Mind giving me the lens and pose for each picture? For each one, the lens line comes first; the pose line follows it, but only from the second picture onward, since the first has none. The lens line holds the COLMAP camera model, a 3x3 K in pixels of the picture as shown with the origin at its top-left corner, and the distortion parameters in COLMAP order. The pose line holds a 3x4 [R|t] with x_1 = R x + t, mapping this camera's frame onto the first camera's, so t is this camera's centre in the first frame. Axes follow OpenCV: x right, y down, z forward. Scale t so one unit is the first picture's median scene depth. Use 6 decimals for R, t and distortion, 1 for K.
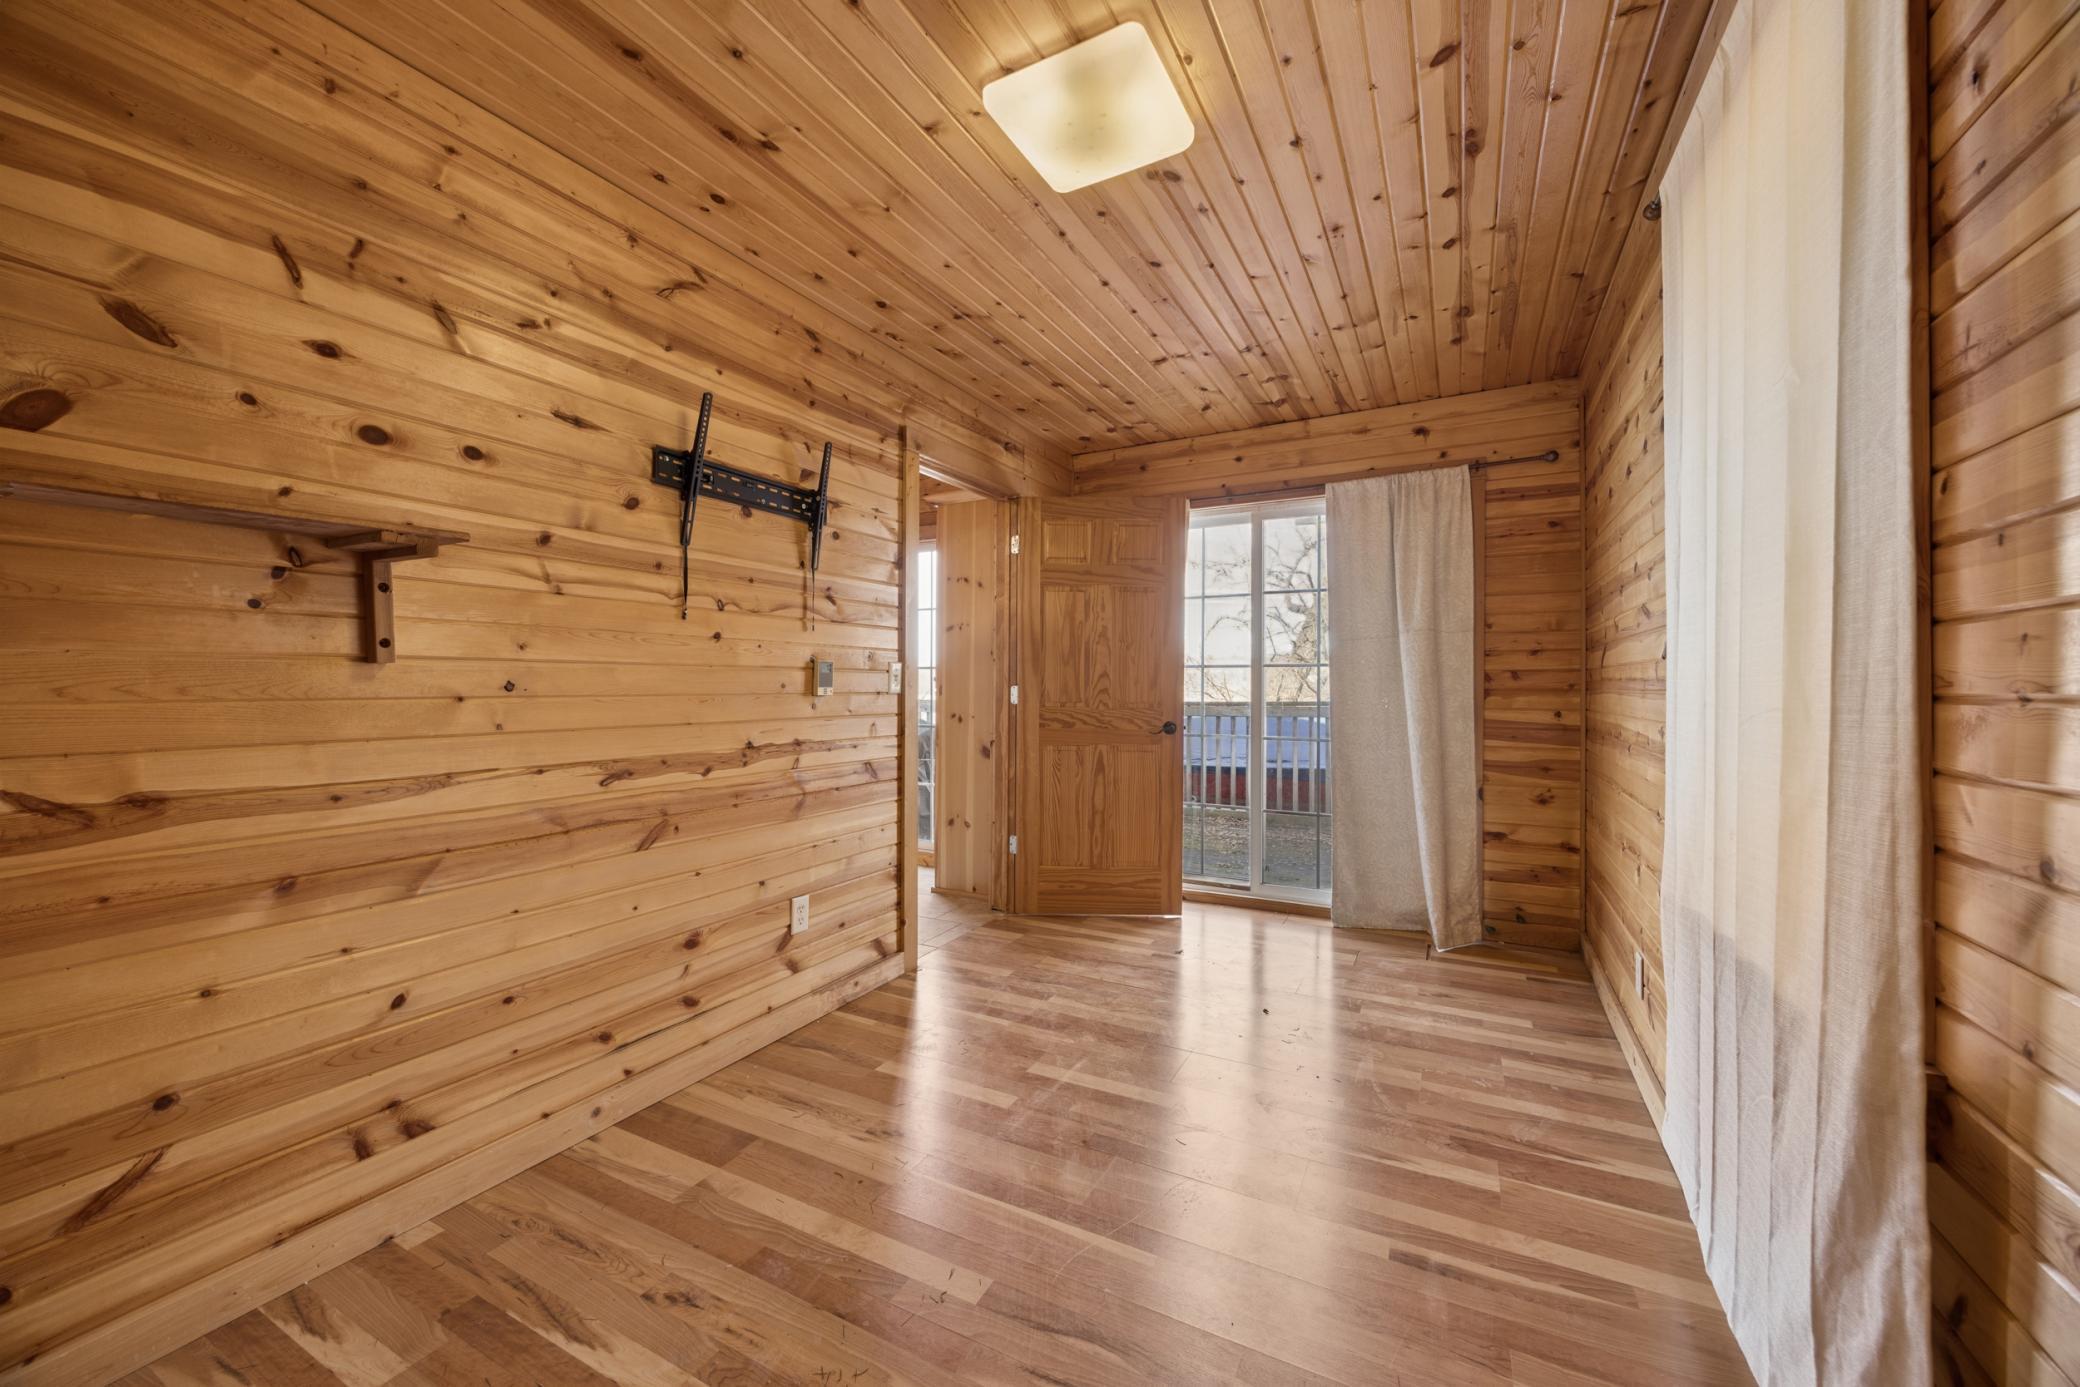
lens RADIAL K [[788.2, 0, 1044.9], [0, 788.2, 690.2], [0, 0, 1]] dist [-0.002152, -0.000083]
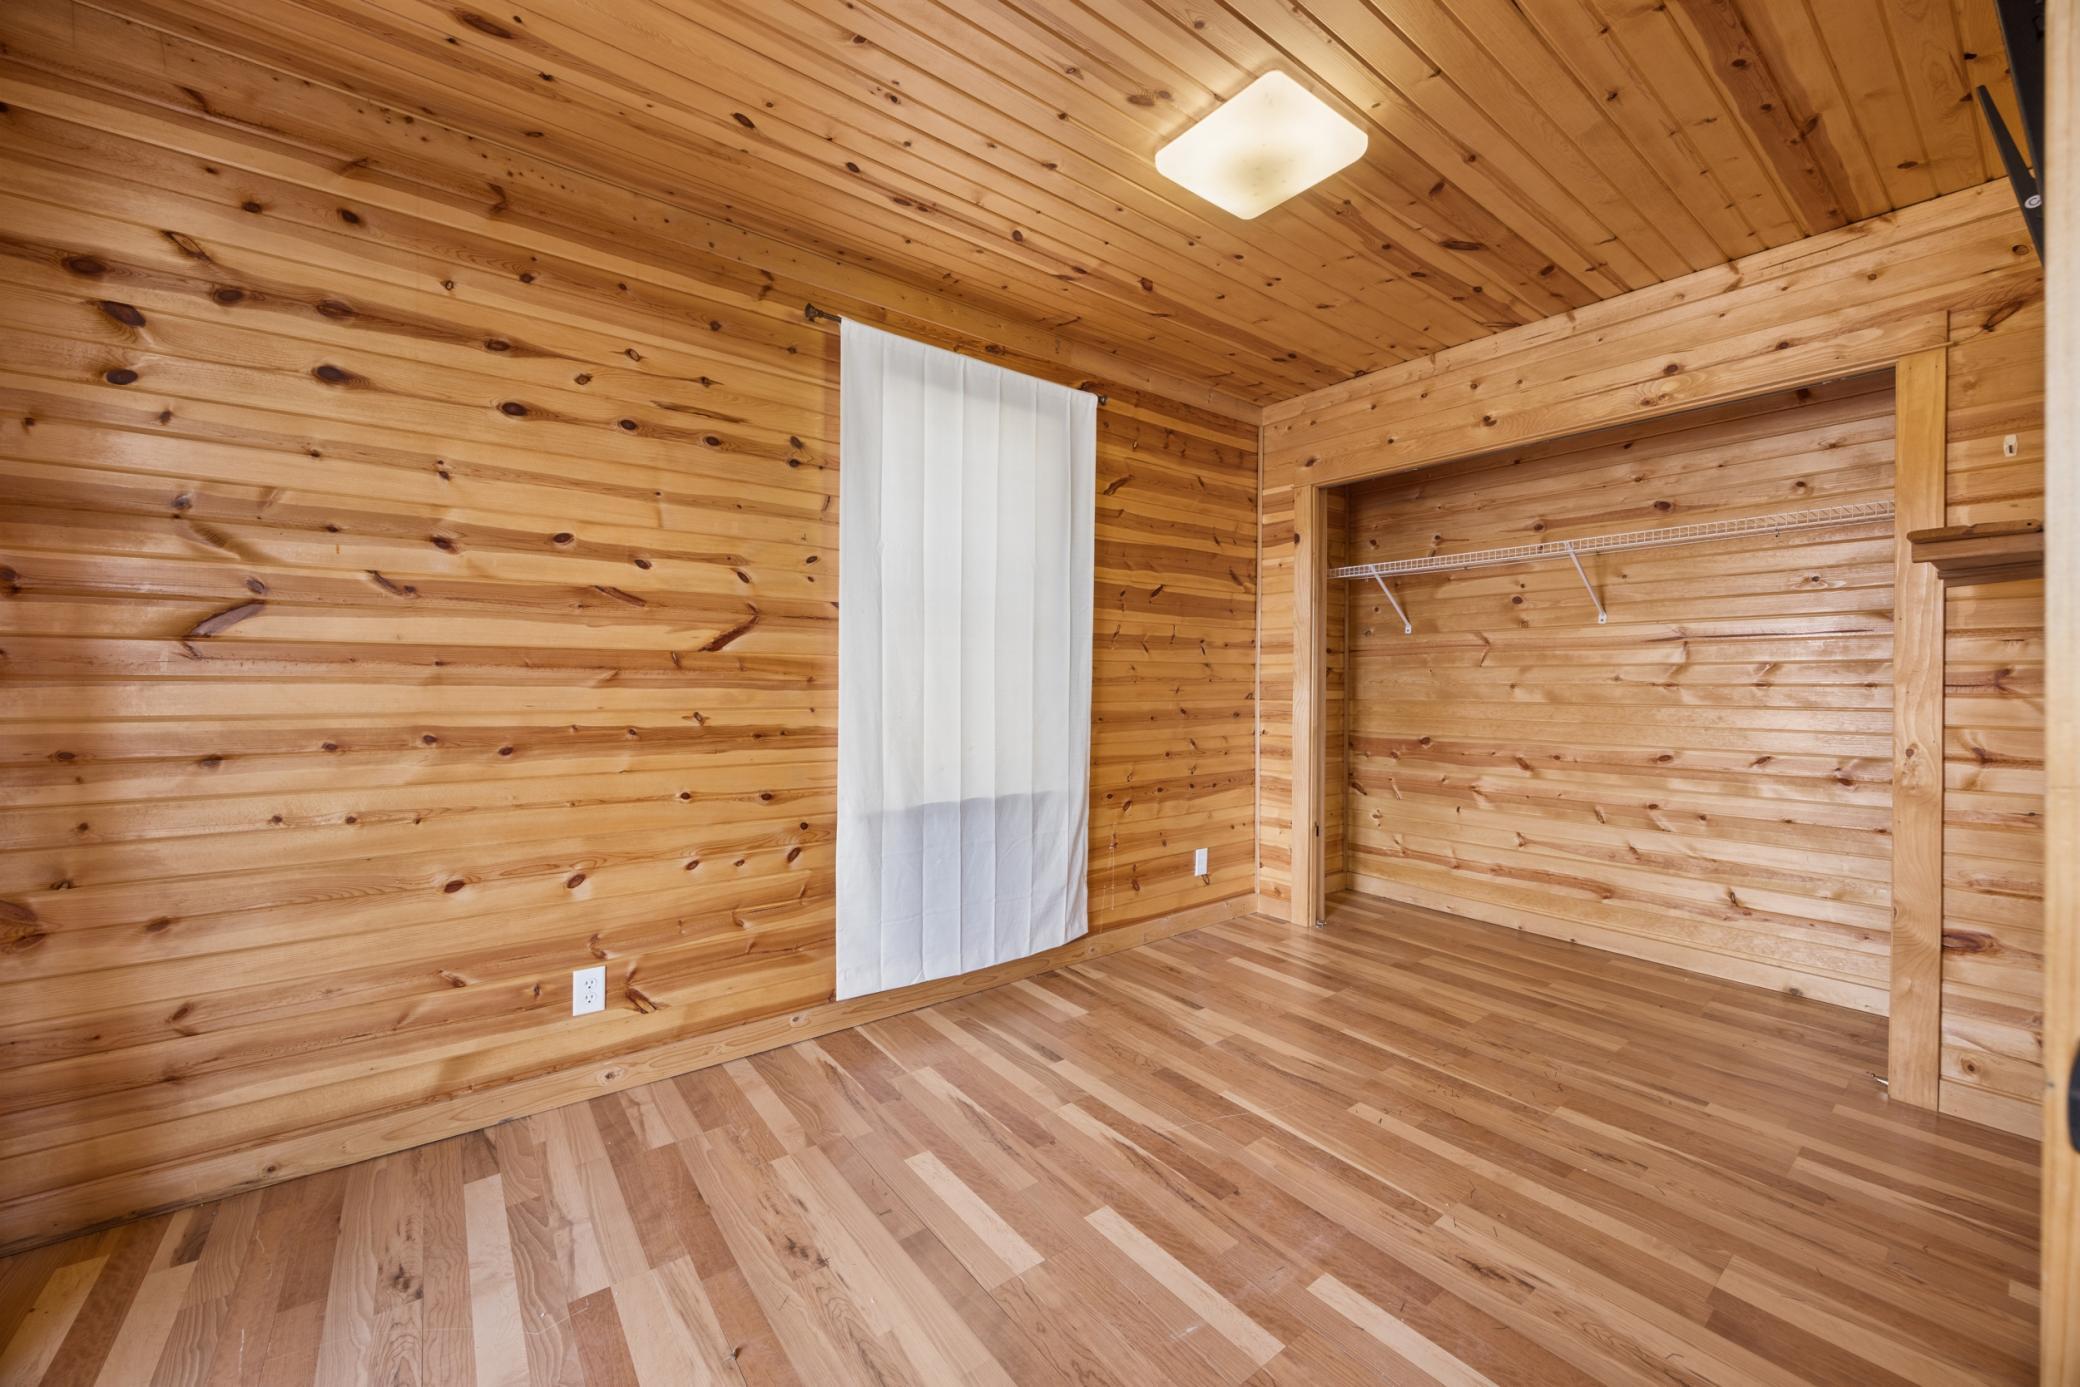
lens RADIAL K [[788.2, 0, 1041.1], [0, 788.2, 683.0], [0, 0, 1]] dist [-0.002152, -0.000083]
pose [[-0.907370, -0.010358, 0.420205, -0.113299], [-0.005716, 0.999908, 0.012304, -0.008172], [-0.420294, 0.008762, -0.907346, 1.847034]]
